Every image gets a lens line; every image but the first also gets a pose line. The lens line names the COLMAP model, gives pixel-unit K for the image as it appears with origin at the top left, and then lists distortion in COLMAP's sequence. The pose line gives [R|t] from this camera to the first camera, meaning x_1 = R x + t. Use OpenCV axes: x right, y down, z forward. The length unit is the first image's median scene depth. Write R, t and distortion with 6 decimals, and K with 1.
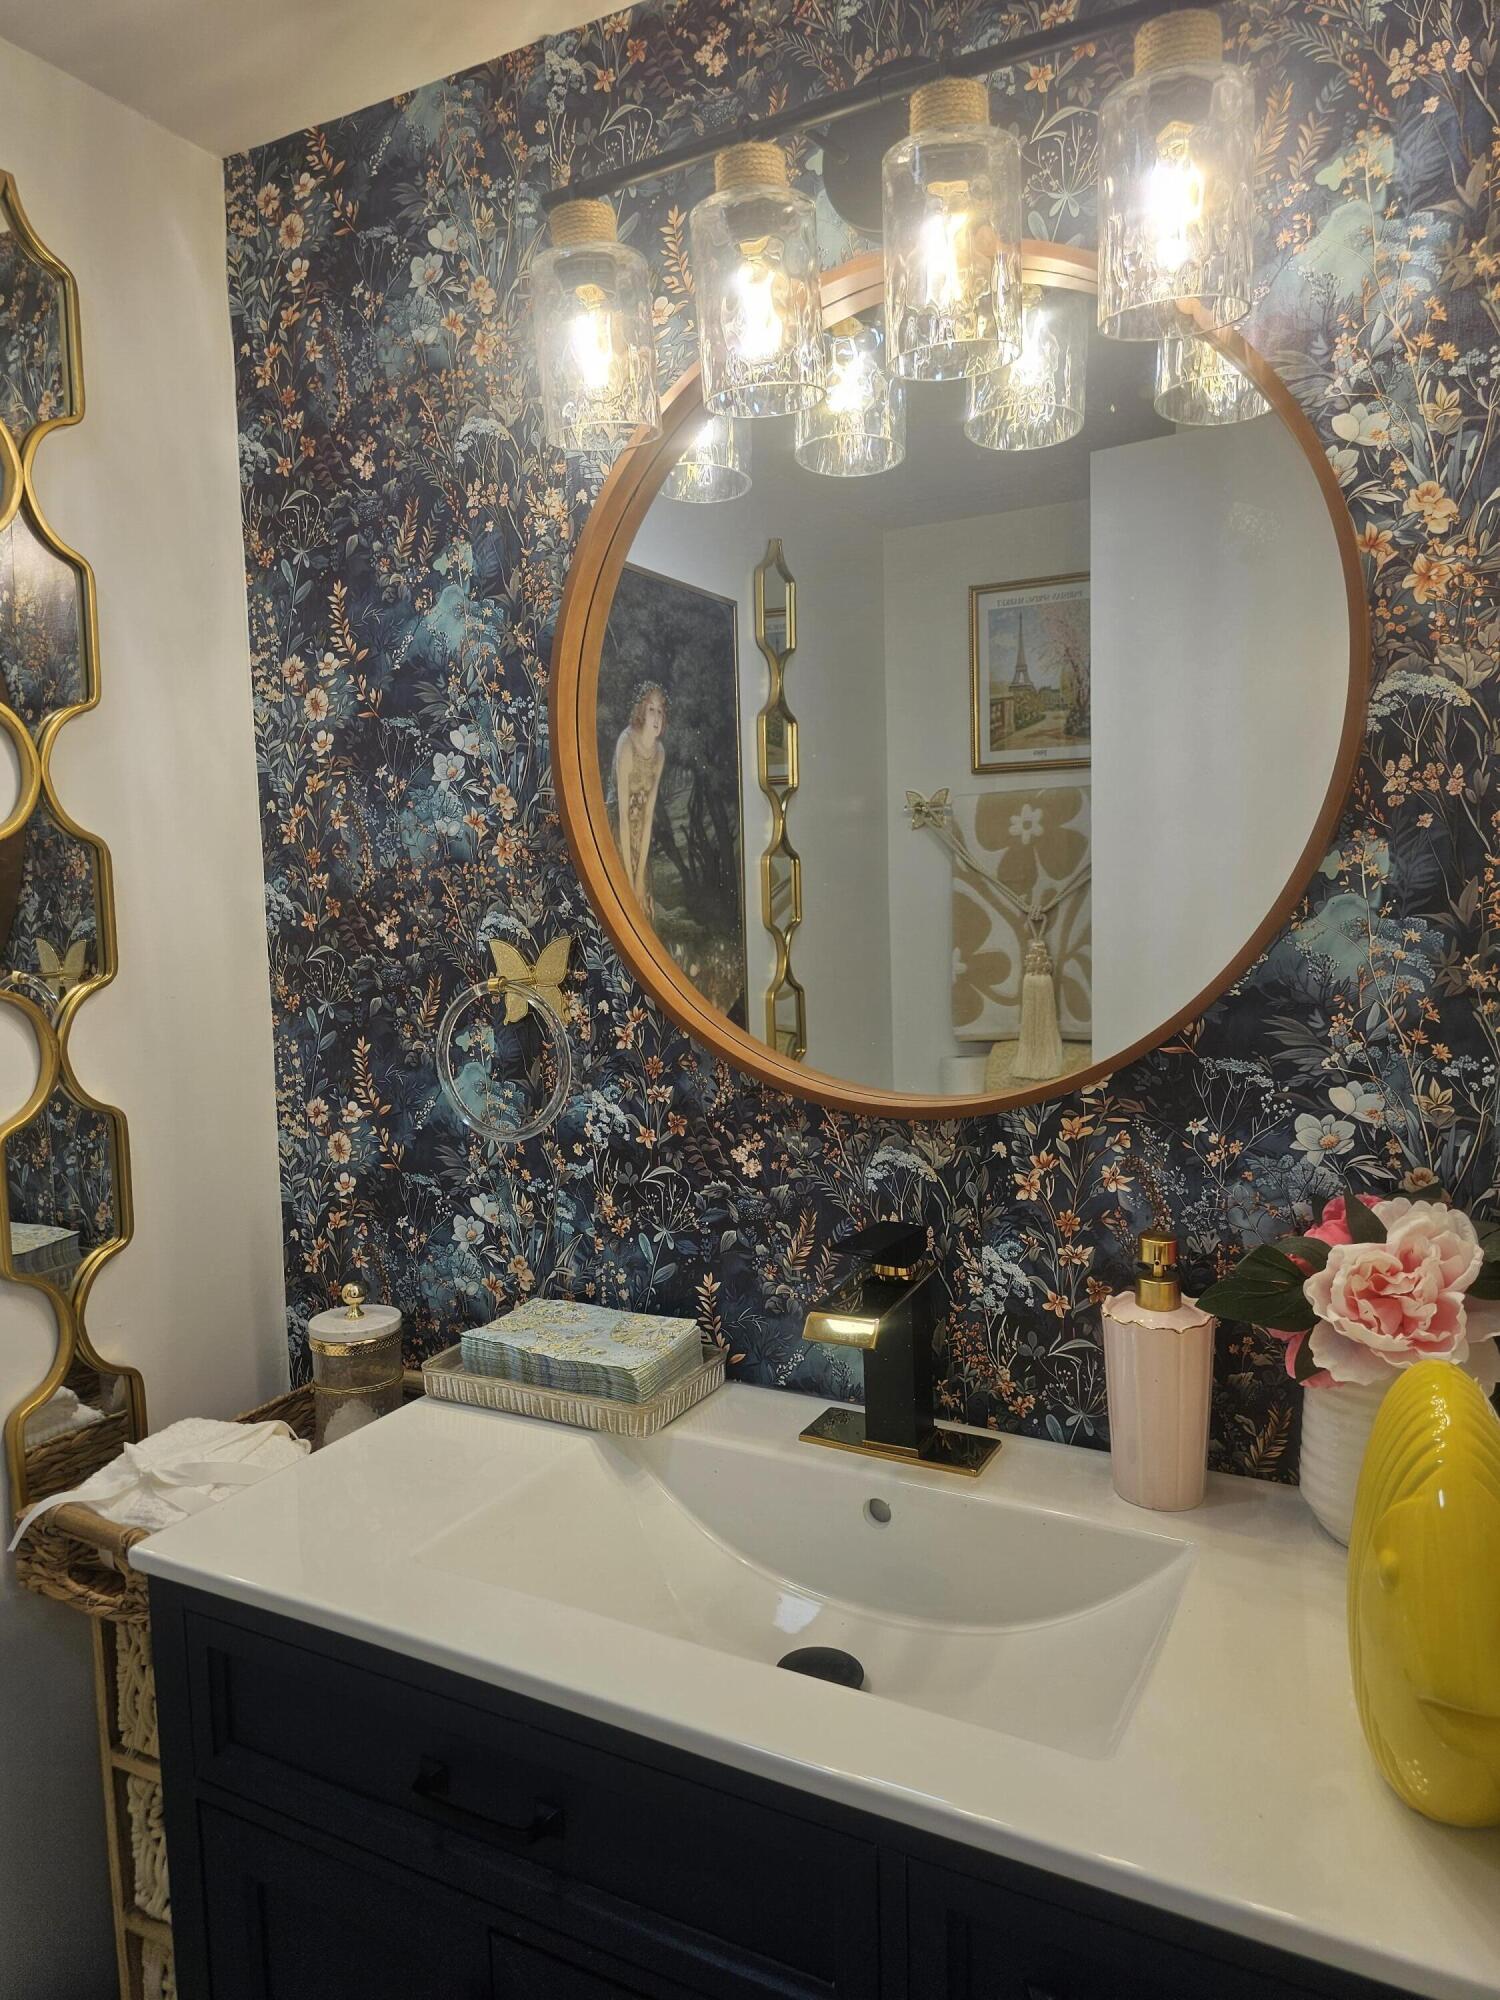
lens RADIAL K [[1344.1, 0, 738.9], [0, 1344.1, 998.0], [0, 0, 1]] dist [0.044072, -0.041527]
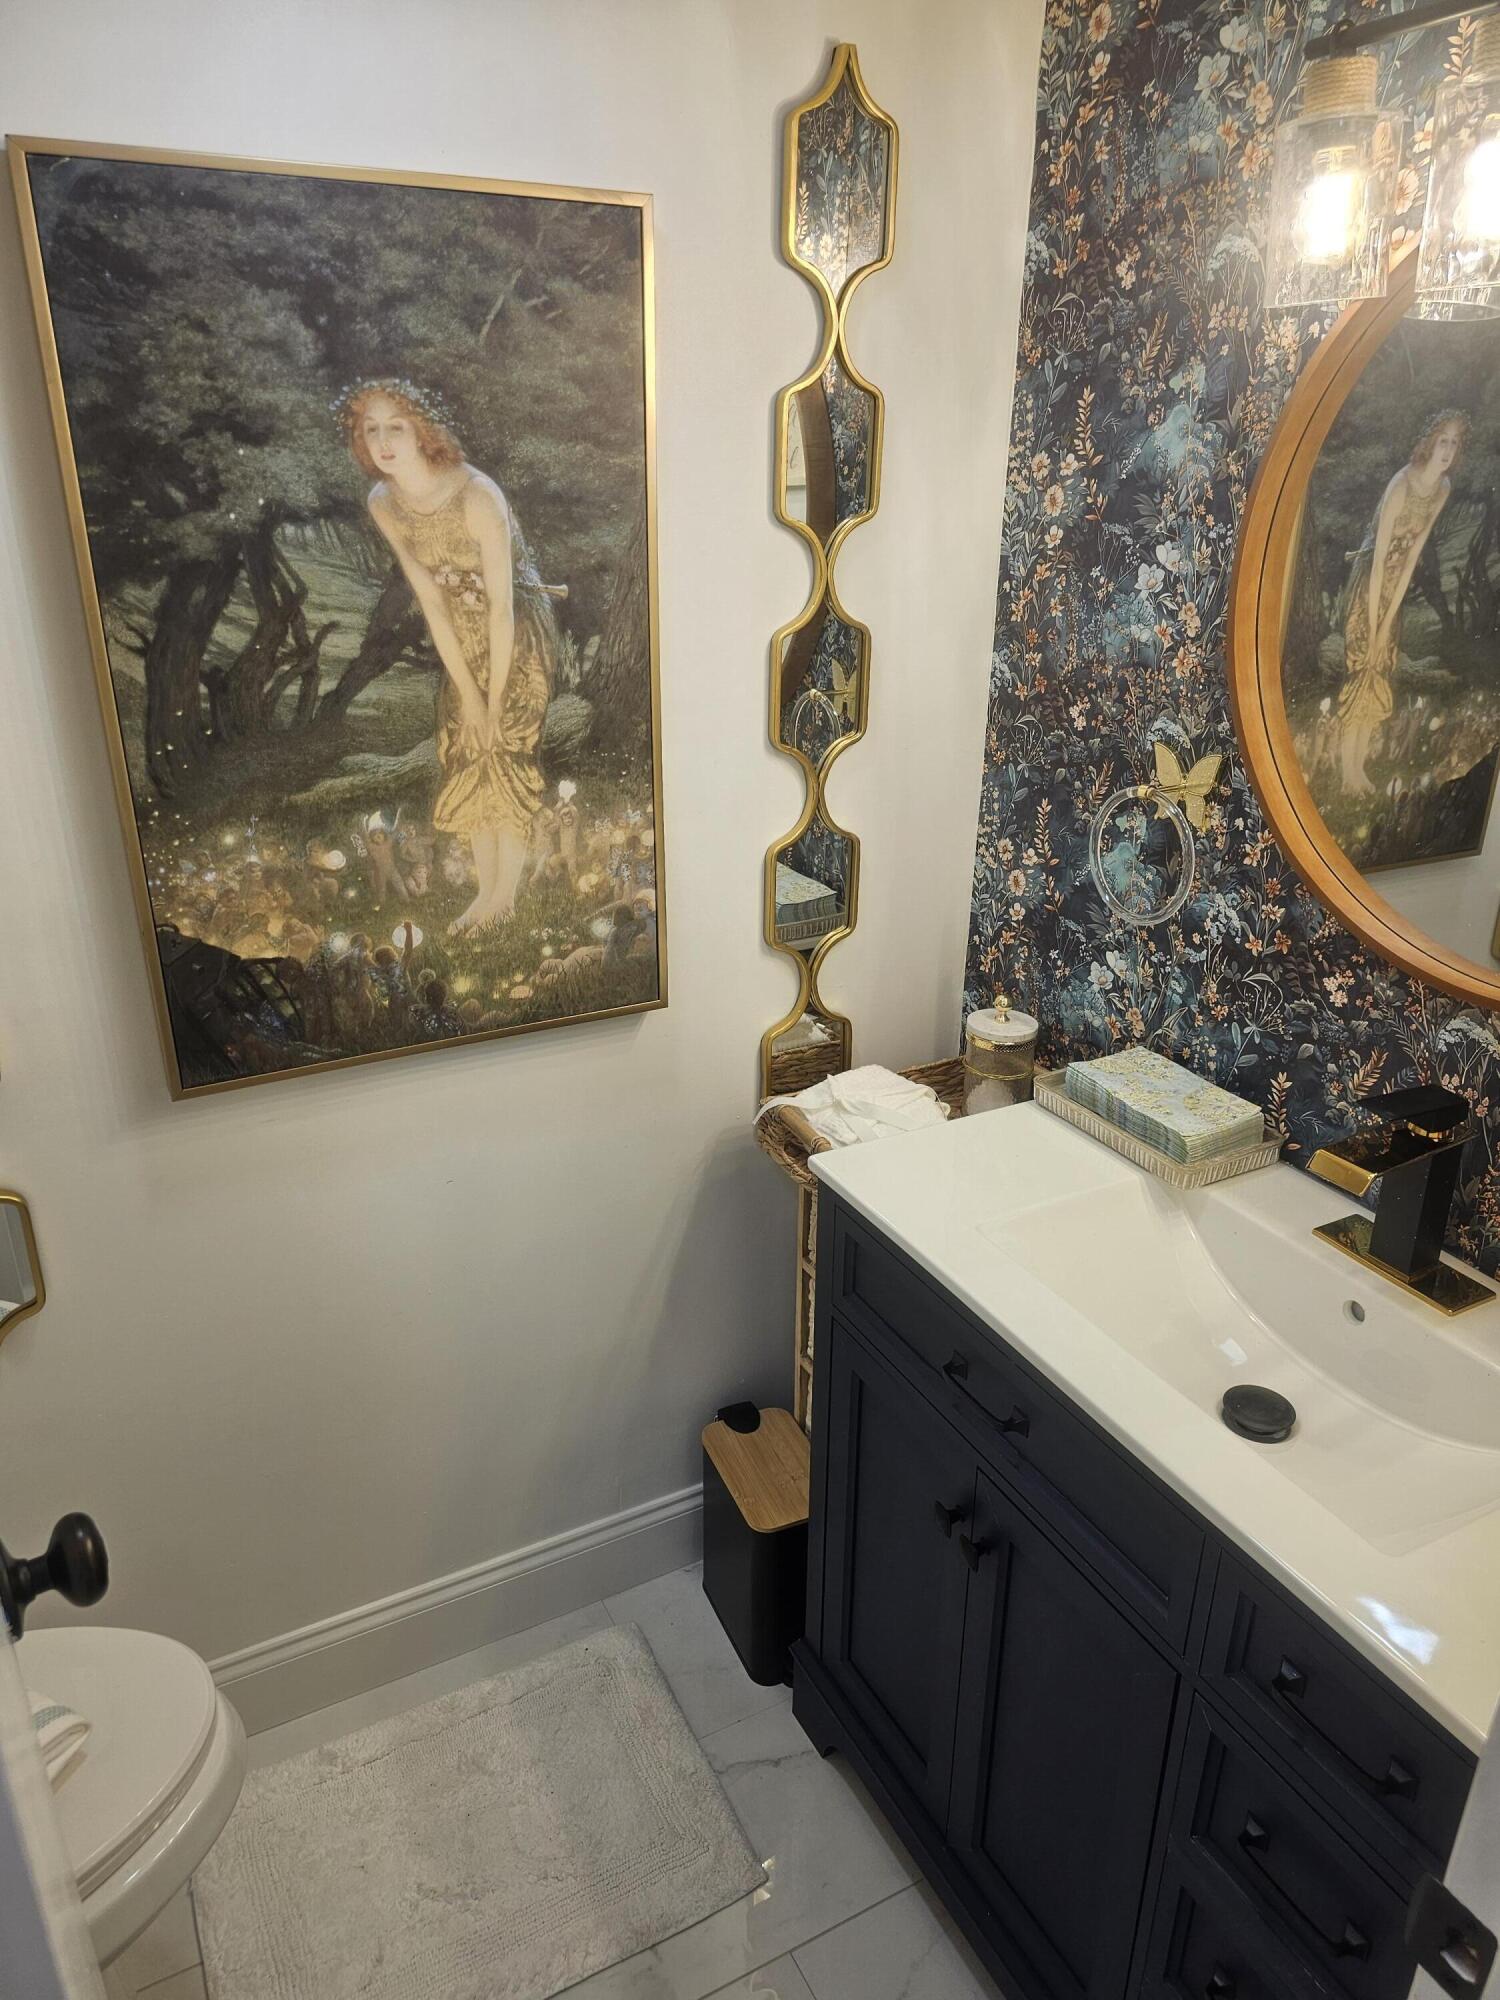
lens RADIAL K [[1344.1, 0, 732.0], [0, 1344.1, 997.1], [0, 0, 1]] dist [0.044072, -0.041527]
pose [[0.827204, 0.239978, -0.508078, 0.152244], [-0.077228, 0.944187, 0.320228, -0.180809], [0.556569, -0.225656, 0.799569, -0.163059]]
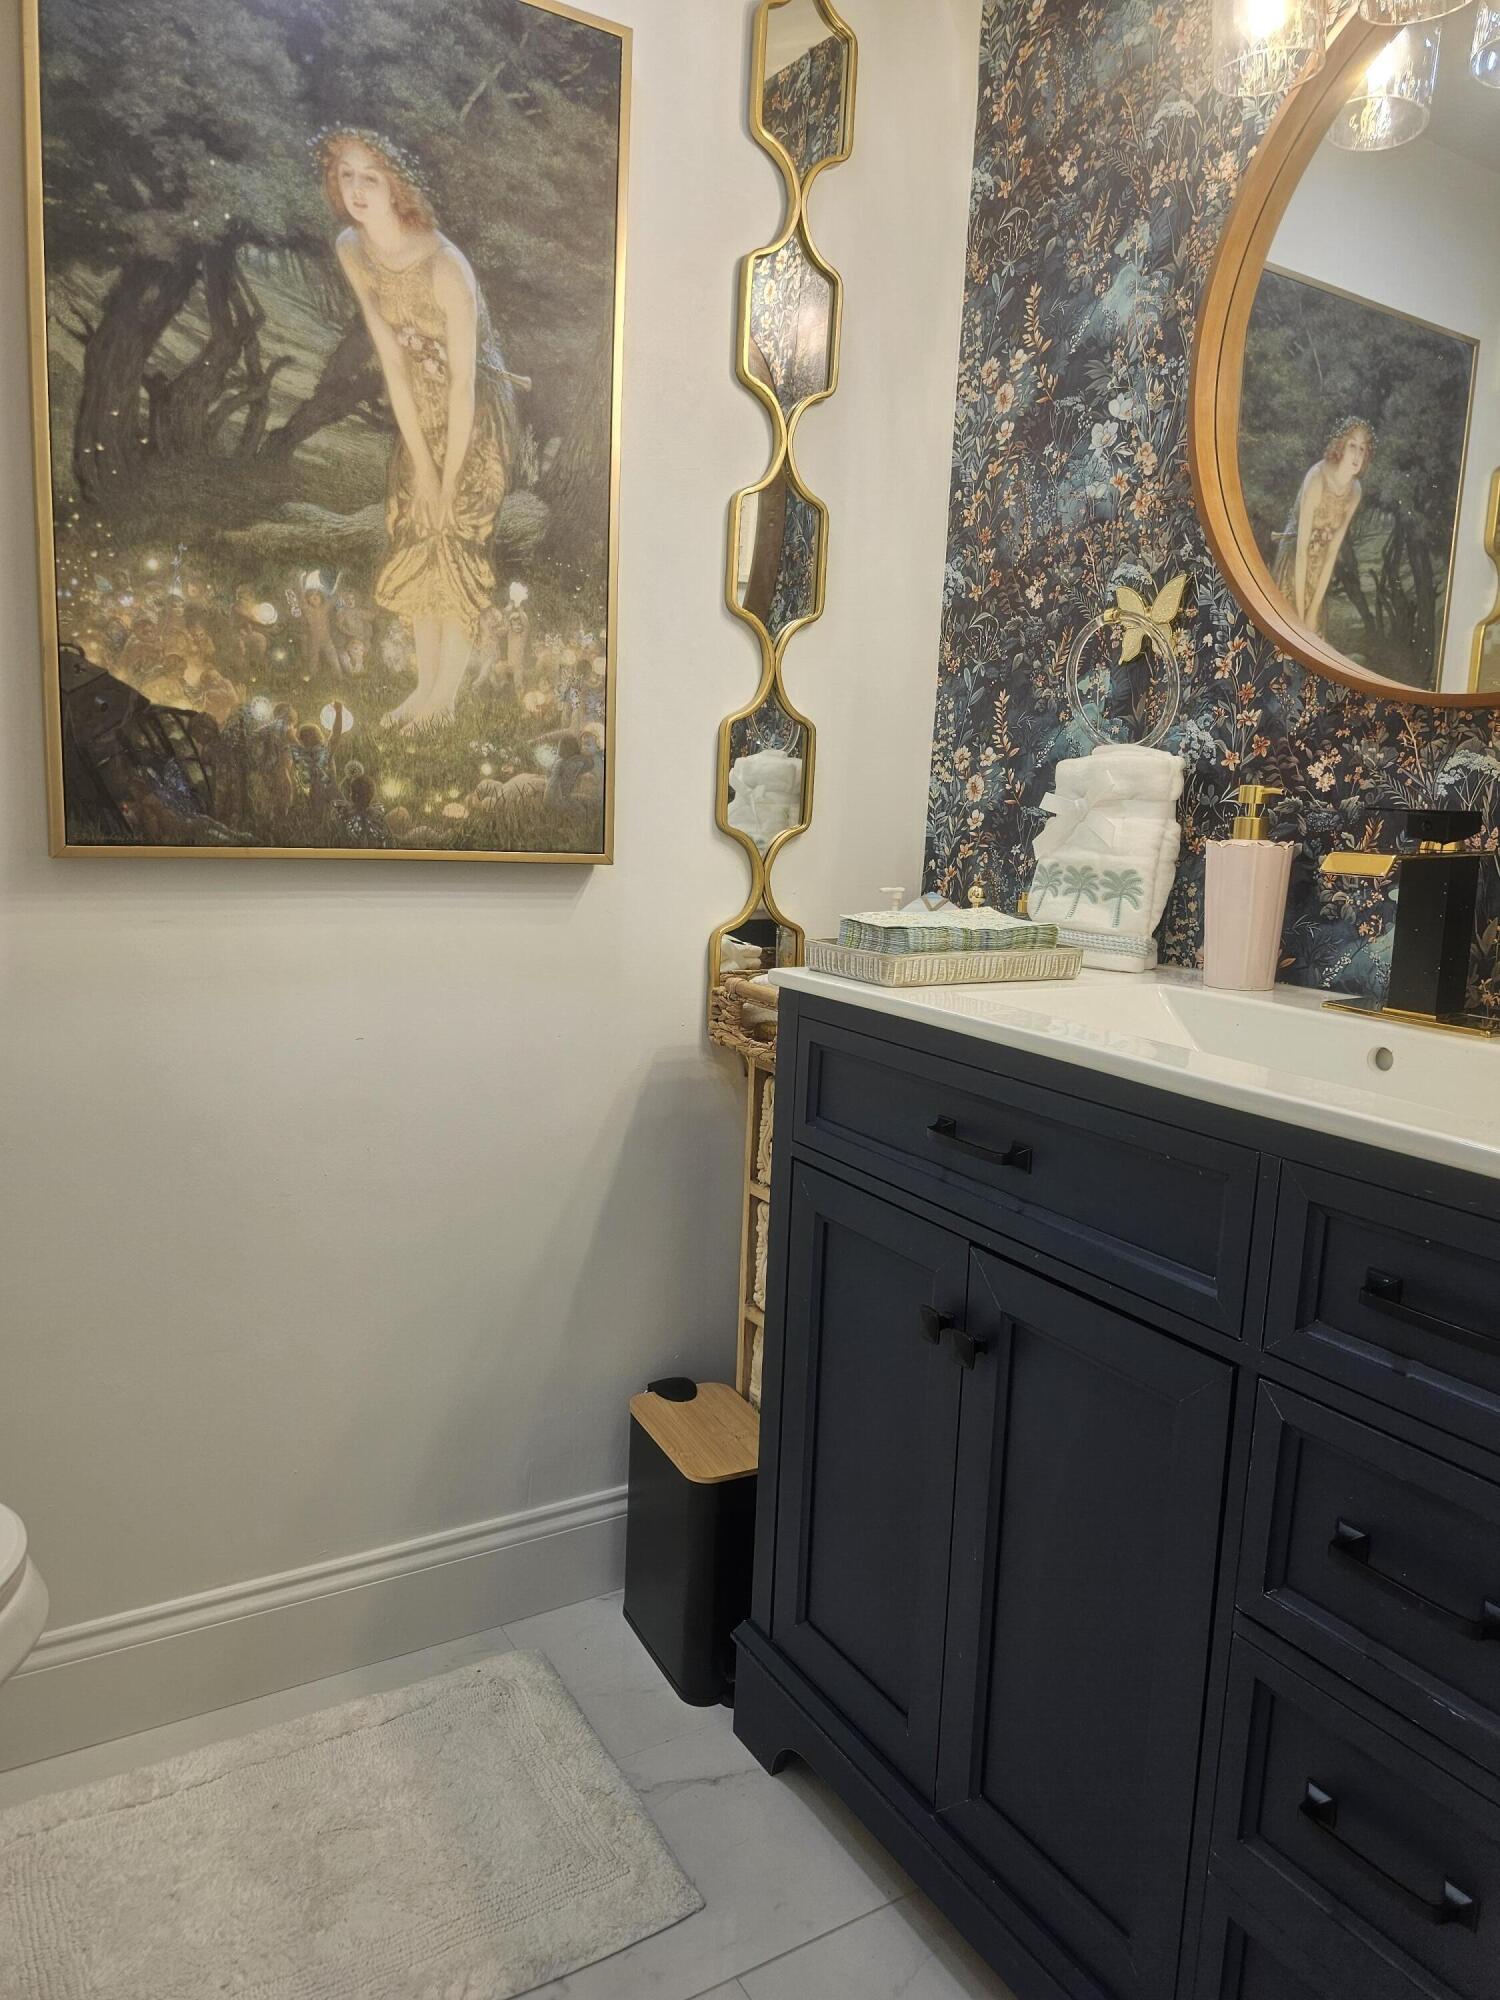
lens RADIAL K [[1344.1, 0, 744.7], [0, 1344.1, 1015.6], [0, 0, 1]] dist [0.044072, -0.041527]
pose [[0.854779, 0.137995, -0.500310, 0.169420], [-0.111666, 0.990326, 0.082369, 0.259122], [0.506836, -0.014540, 0.861920, -0.147890]]
